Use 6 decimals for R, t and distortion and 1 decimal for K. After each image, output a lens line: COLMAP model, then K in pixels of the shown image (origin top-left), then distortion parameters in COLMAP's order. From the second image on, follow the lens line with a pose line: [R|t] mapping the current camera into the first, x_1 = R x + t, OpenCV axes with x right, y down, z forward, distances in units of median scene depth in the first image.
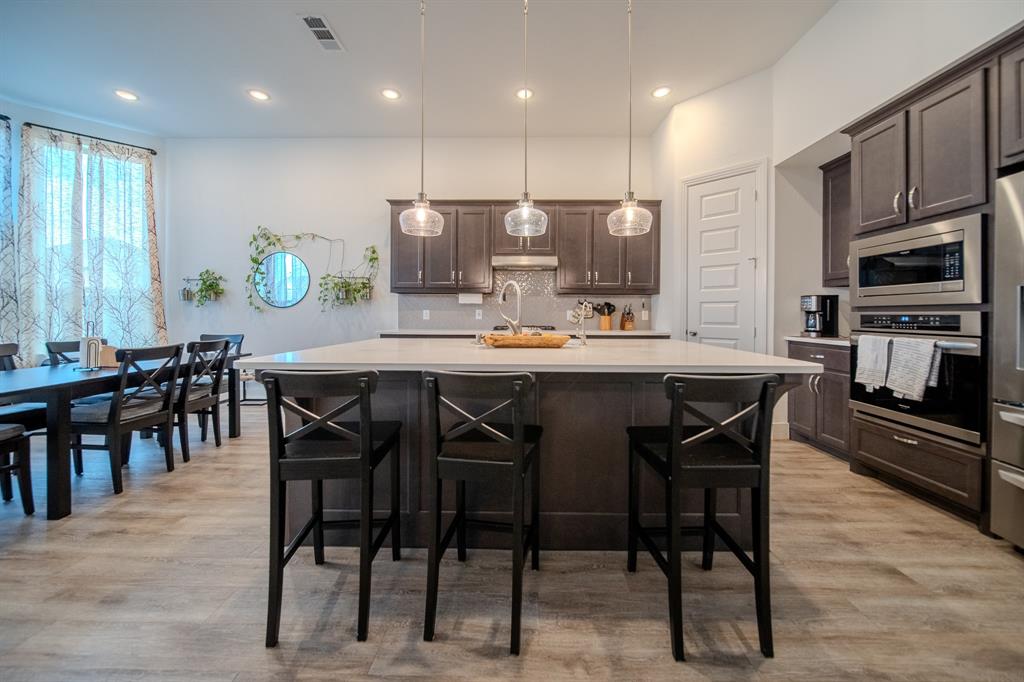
lens RADIAL K [[372.5, 0, 518.3], [0, 372.5, 315.8], [0, 0, 1]] dist [-0.002991, -0.000559]
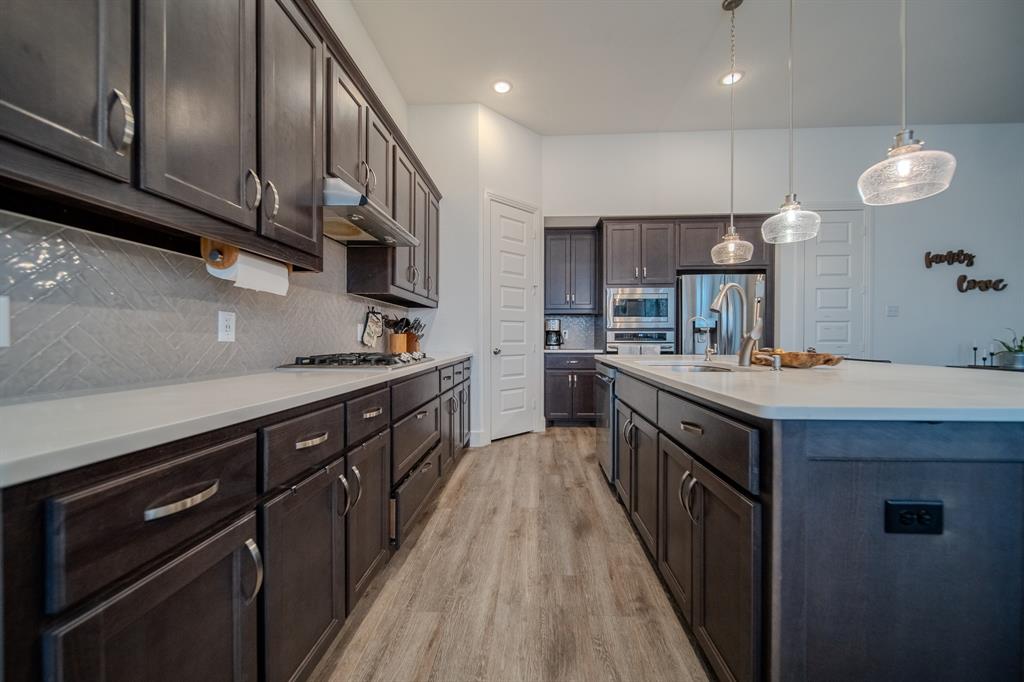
lens RADIAL K [[370.6, 0, 522.0], [0, 370.6, 337.7], [0, 0, 1]] dist [-0.000841, -0.000107]
pose [[0.039939, -0.002866, 0.999198, -0.468734], [0.004916, 0.999984, 0.002672, 0.007349], [-0.999190, 0.004806, 0.039953, 0.828317]]
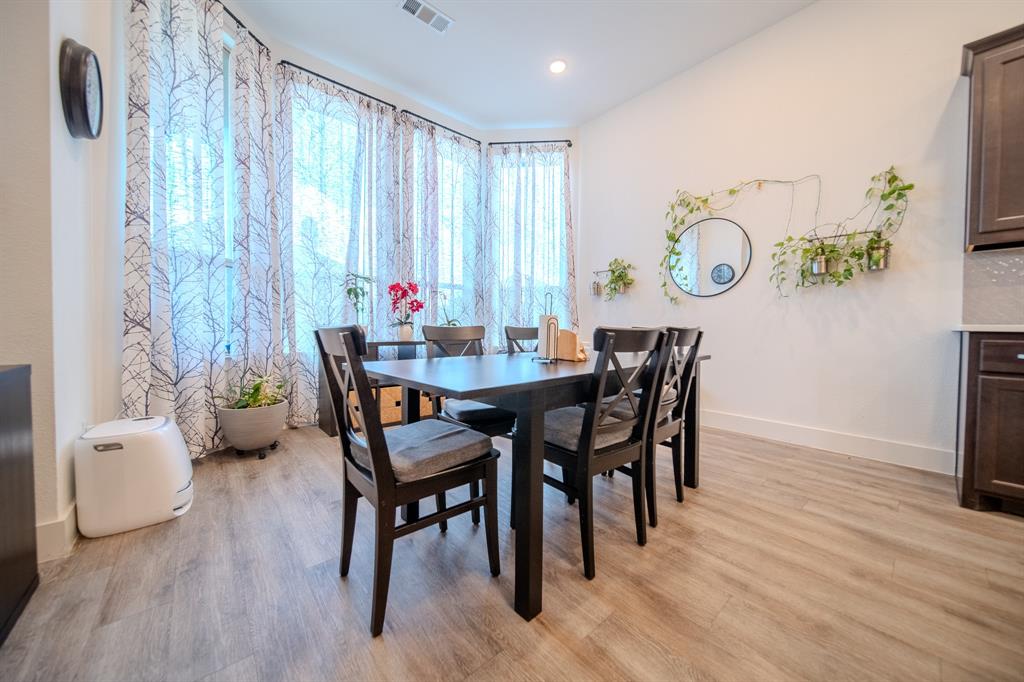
lens RADIAL K [[362.6, 0, 517.3], [0, 362.6, 335.6], [0, 0, 1]] dist [-0.001545, -0.000265]
pose [[0.667773, 0.018935, -0.744125, -0.406316], [-0.009105, 0.999809, 0.017270, 0.050629], [0.744310, -0.004757, 0.667818, 0.296260]]
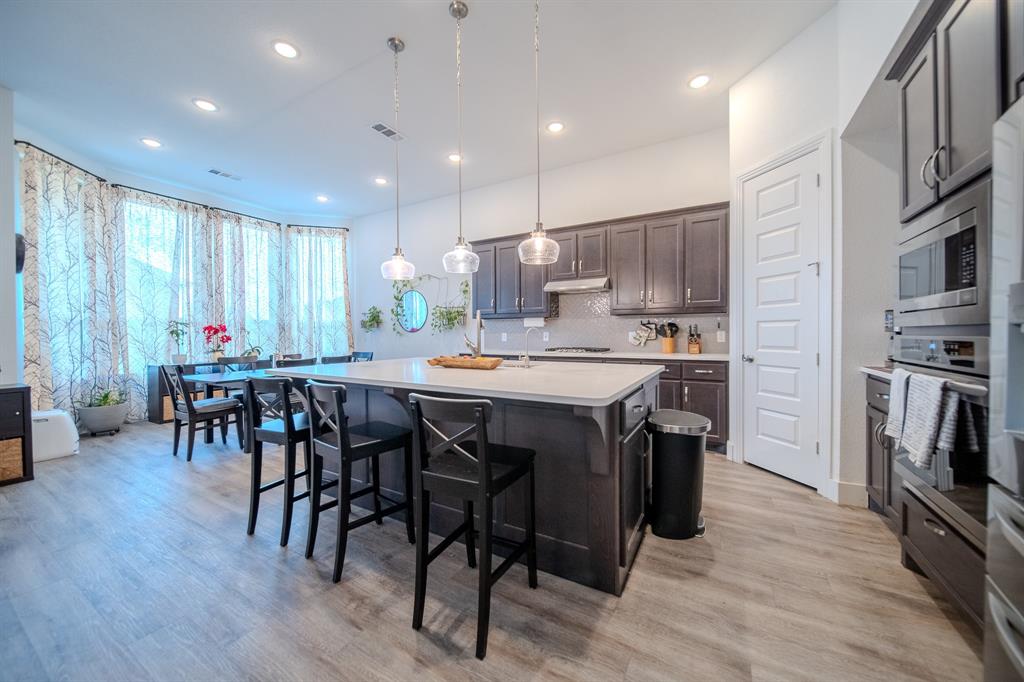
lens RADIAL K [[367.6, 0, 516.9], [0, 367.6, 337.1], [0, 0, 1]] dist [-0.002577, -0.000518]
pose [[0.874506, -0.004188, -0.484996, 0.380524], [0.007588, 0.999958, 0.005047, -0.009130], [0.484955, -0.008094, 0.874502, 0.033683]]
